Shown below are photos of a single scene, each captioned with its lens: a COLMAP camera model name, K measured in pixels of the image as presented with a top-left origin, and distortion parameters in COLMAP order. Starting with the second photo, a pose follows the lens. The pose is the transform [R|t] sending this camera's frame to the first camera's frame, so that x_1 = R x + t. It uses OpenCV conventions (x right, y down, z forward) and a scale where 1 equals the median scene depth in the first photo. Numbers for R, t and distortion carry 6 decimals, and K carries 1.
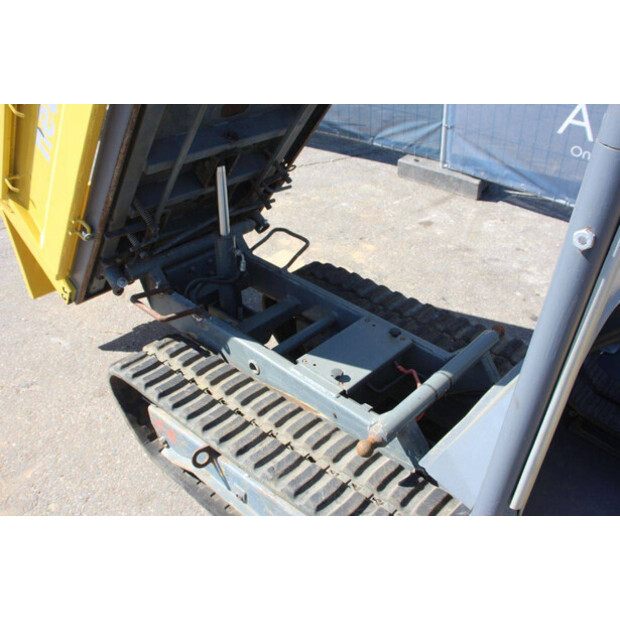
lens RADIAL K [[586.4, 0, 317.9], [0, 586.4, 310.1], [0, 0, 1]] dist [-0.175560, 0.232276]
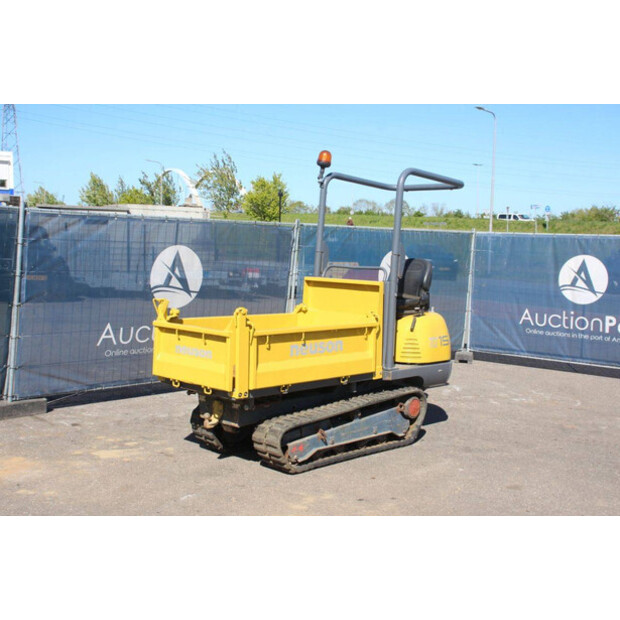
lens RADIAL K [[799.4, 0, 311.9], [0, 799.4, 311.3], [0, 0, 1]] dist [0.021673, 0.061009]
pose [[0.026644, -0.111438, 0.993414, -3.065556], [0.528107, 0.845338, 0.080663, -0.430768], [-0.848760, 0.522480, 0.081374, 0.407524]]
